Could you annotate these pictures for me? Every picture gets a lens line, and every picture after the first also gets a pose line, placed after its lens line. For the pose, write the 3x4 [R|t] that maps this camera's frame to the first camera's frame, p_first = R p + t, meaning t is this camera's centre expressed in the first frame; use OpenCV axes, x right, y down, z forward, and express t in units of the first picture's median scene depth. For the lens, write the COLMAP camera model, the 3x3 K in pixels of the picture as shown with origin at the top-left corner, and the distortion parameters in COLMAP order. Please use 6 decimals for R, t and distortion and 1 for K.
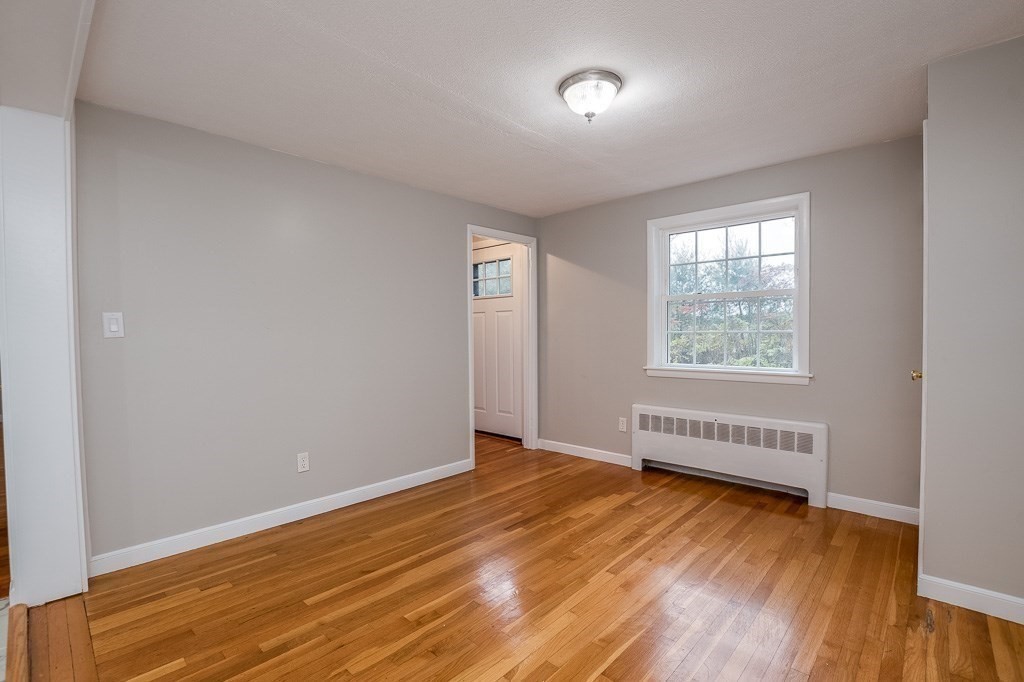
lens RADIAL K [[462.0, 0, 500.5], [0, 462.0, 343.1], [0, 0, 1]] dist [-0.030363, 0.004322]
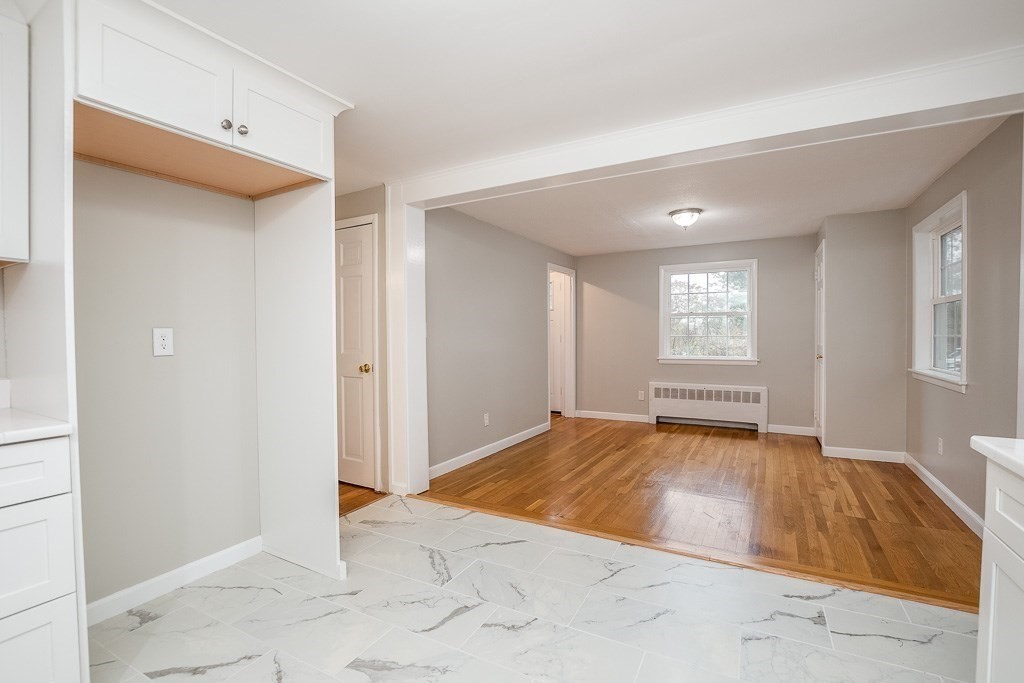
lens RADIAL K [[462.0, 0, 504.6], [0, 462.0, 340.9], [0, 0, 1]] dist [-0.030363, 0.004322]
pose [[0.970558, -0.000868, 0.240867, -0.702845], [0.003586, 0.999935, -0.010844, 0.010677], [-0.240842, 0.011388, 0.970498, -0.498337]]
